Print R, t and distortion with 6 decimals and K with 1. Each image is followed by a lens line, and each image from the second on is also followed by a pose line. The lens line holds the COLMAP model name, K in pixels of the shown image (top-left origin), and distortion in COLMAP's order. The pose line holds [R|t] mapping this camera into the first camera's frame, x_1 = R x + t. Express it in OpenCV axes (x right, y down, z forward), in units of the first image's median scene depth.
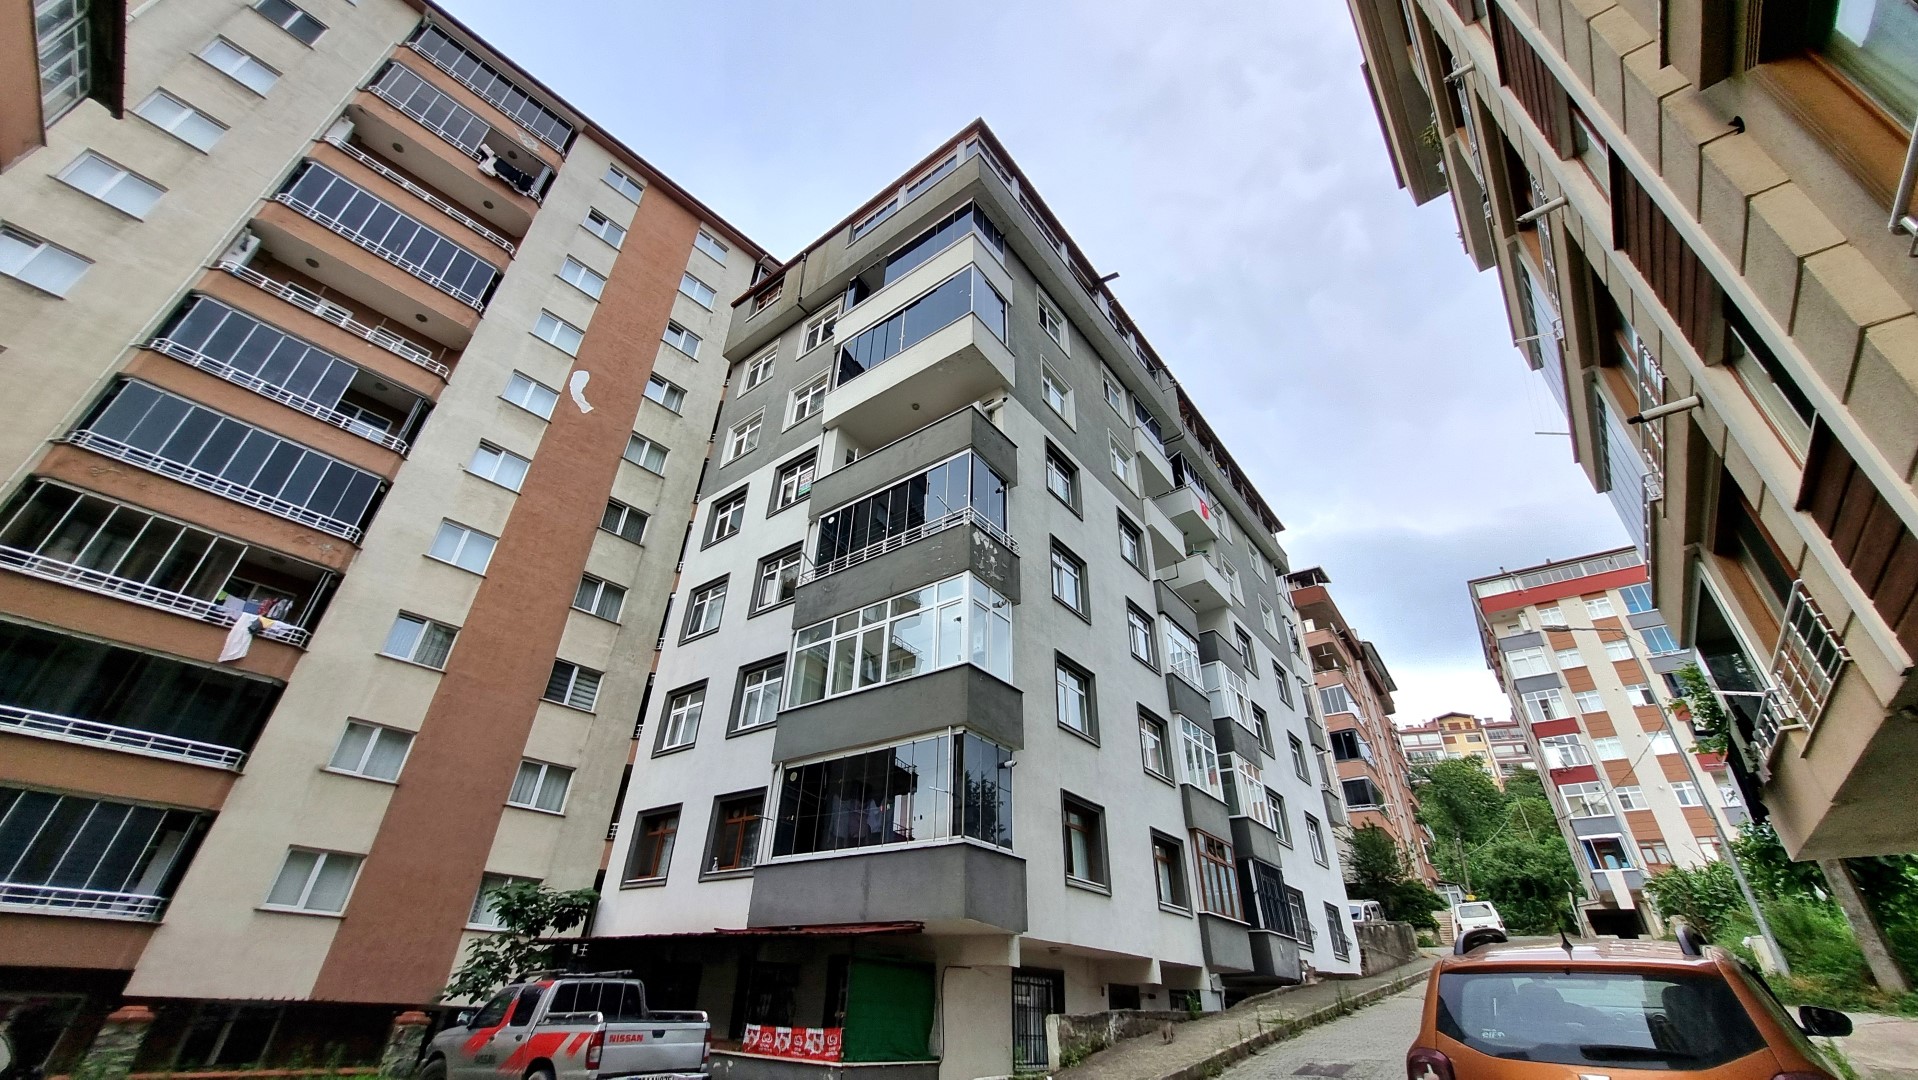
lens RADIAL K [[750.0, 0, 958.9], [0, 750.0, 537.3], [0, 0, 1]] dist [0.003835, -0.002047]
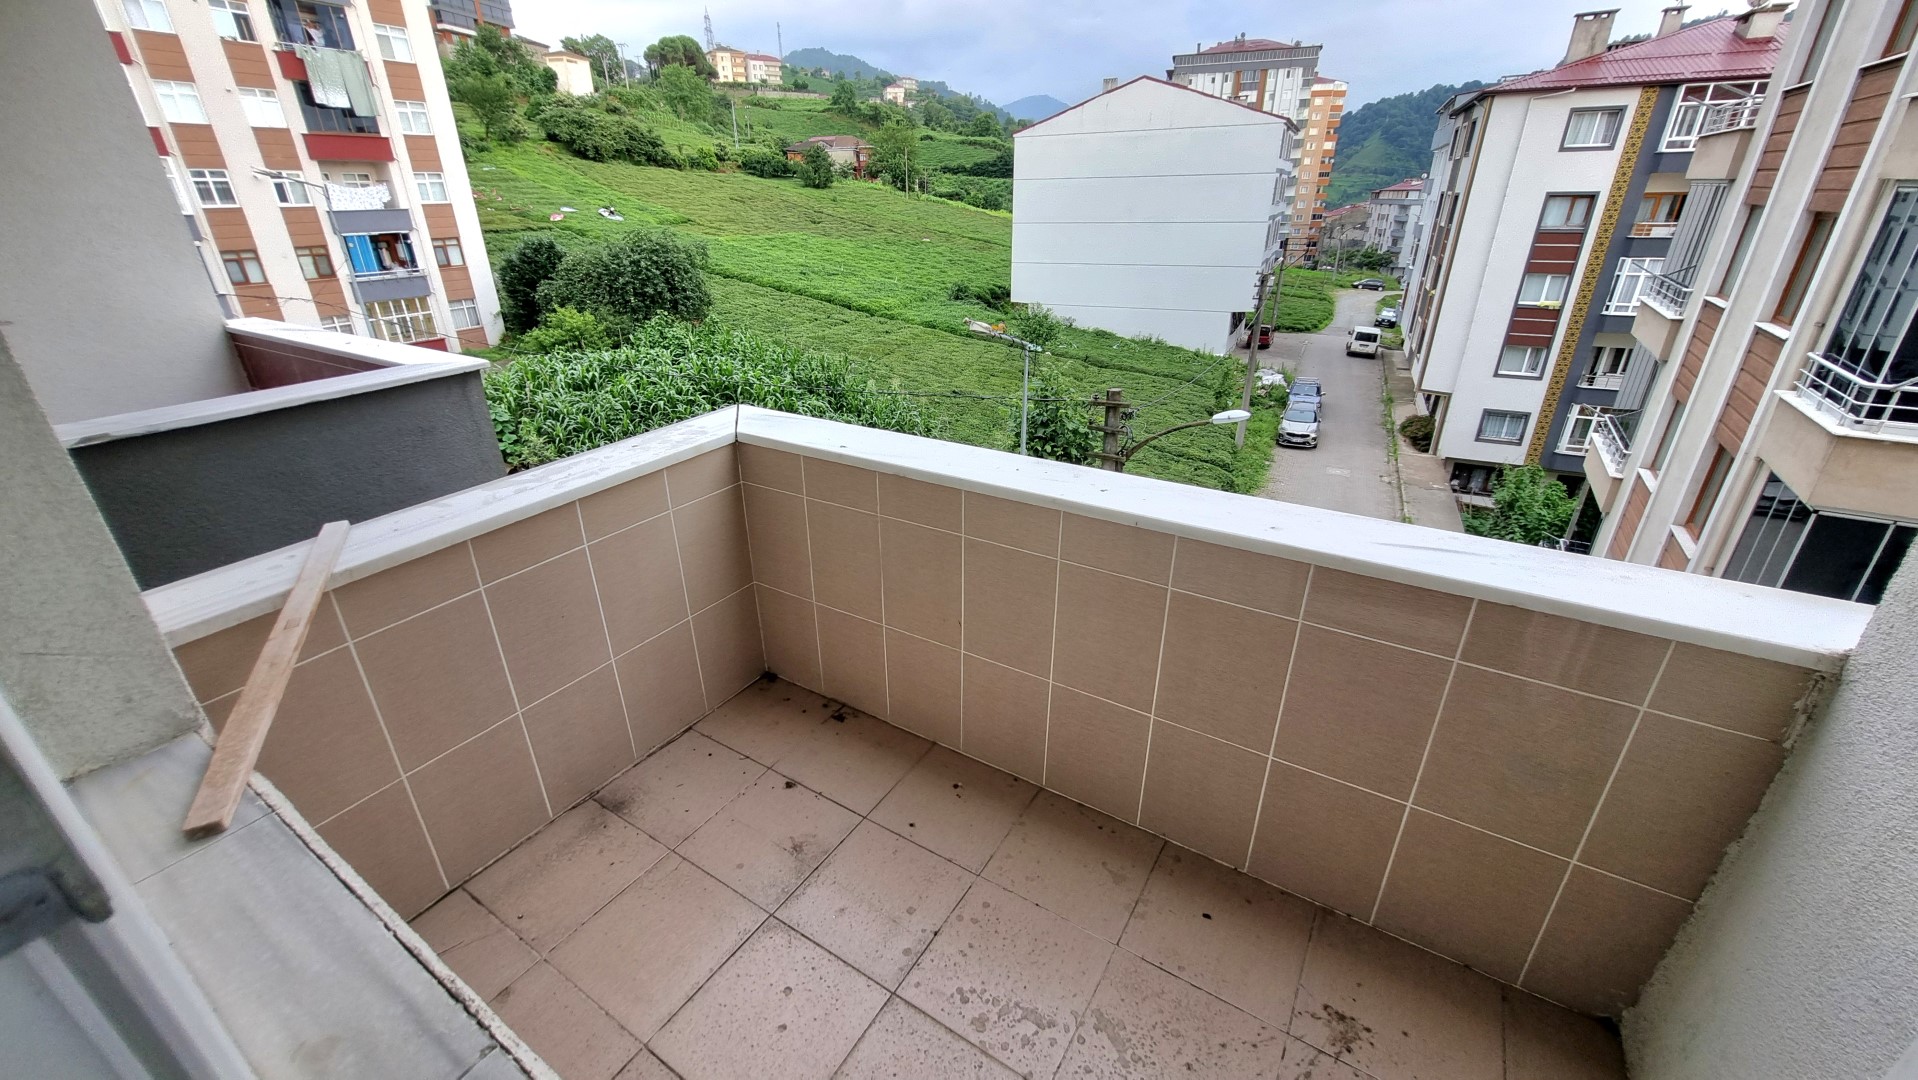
lens RADIAL K [[750.0, 0, 936.5], [0, 750.0, 526.5], [0, 0, 1]] dist [0.003835, -0.002047]
pose [[-0.085123, -0.428470, 0.899537, 0.103503], [-0.516897, 0.790813, 0.327768, 0.032032], [-0.851805, -0.437068, -0.288792, 0.477542]]
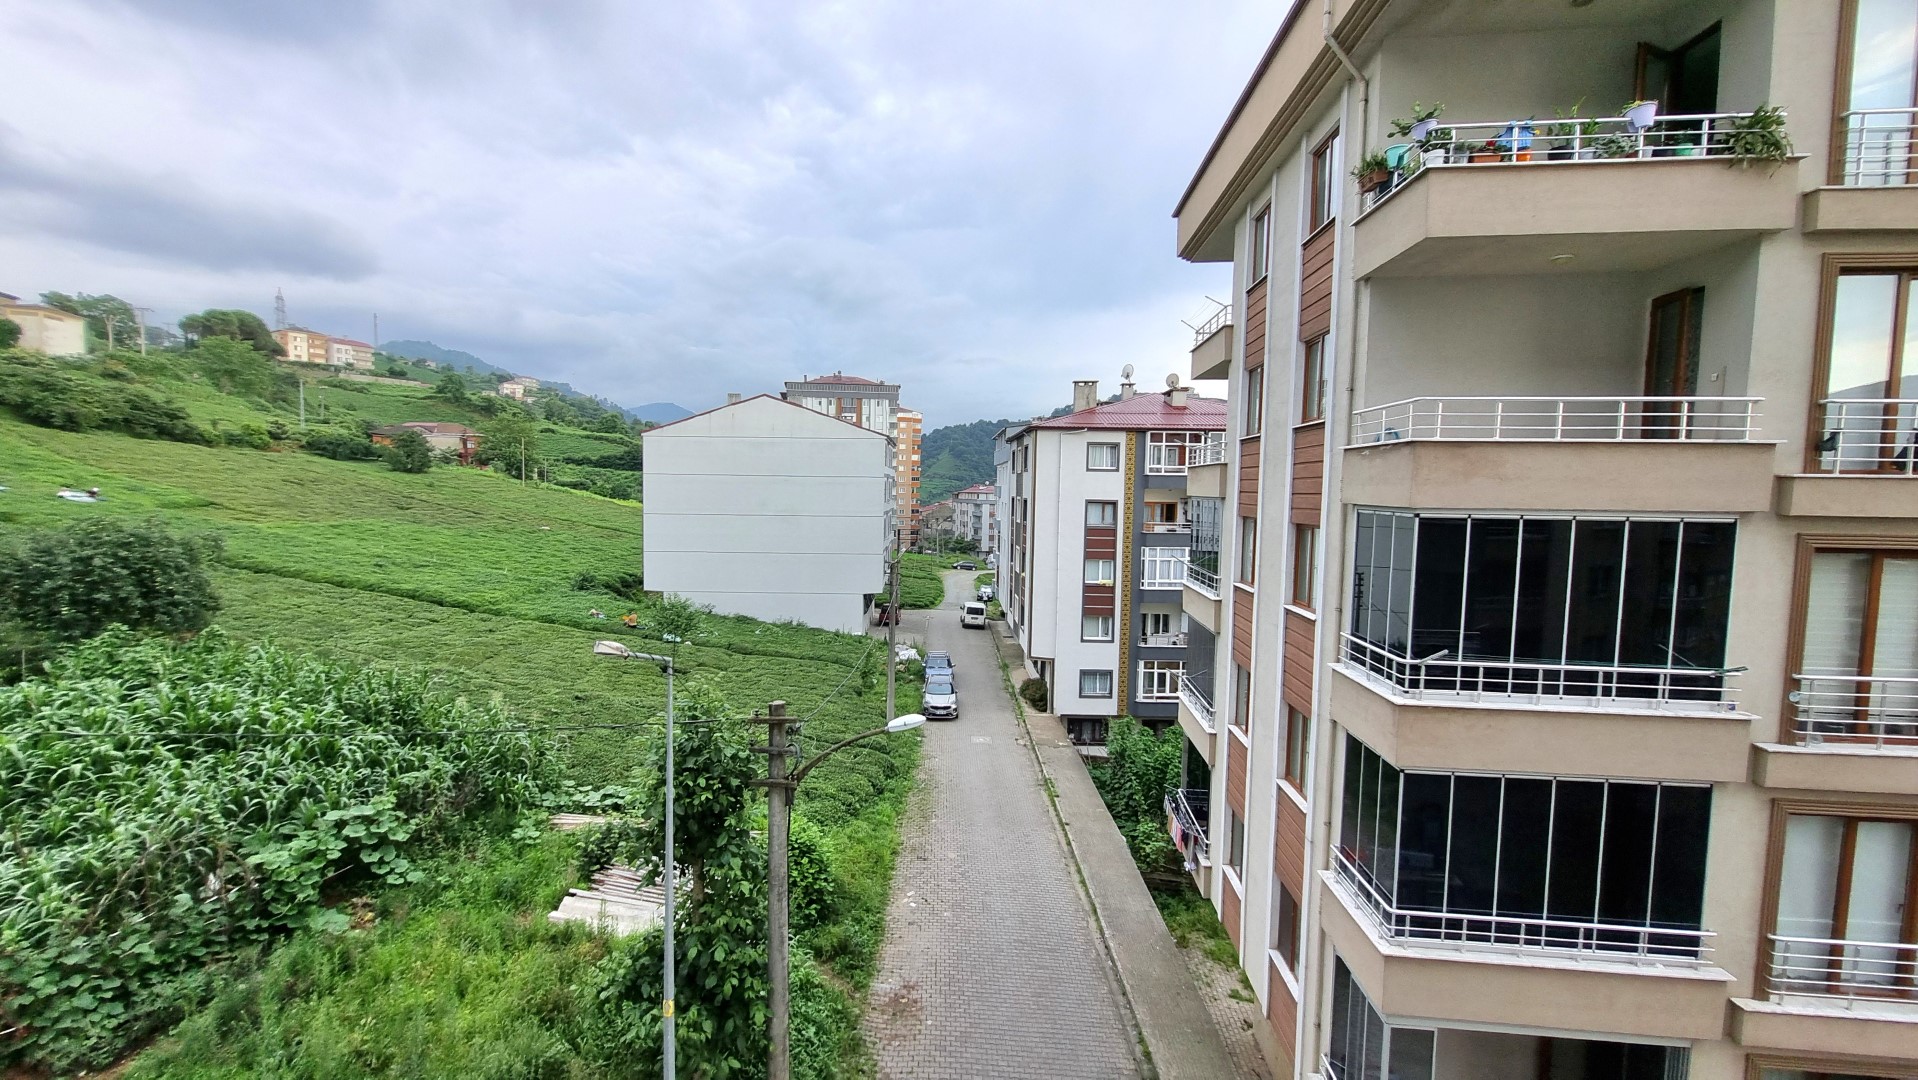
lens RADIAL K [[750.0, 0, 929.3], [0, 750.0, 532.7], [0, 0, 1]] dist [0.003835, -0.002047]
pose [[-0.515527, -0.087066, 0.852438, 0.144886], [-0.480107, 0.853352, -0.203194, 0.027769], [-0.709739, -0.514014, -0.481727, 0.472771]]
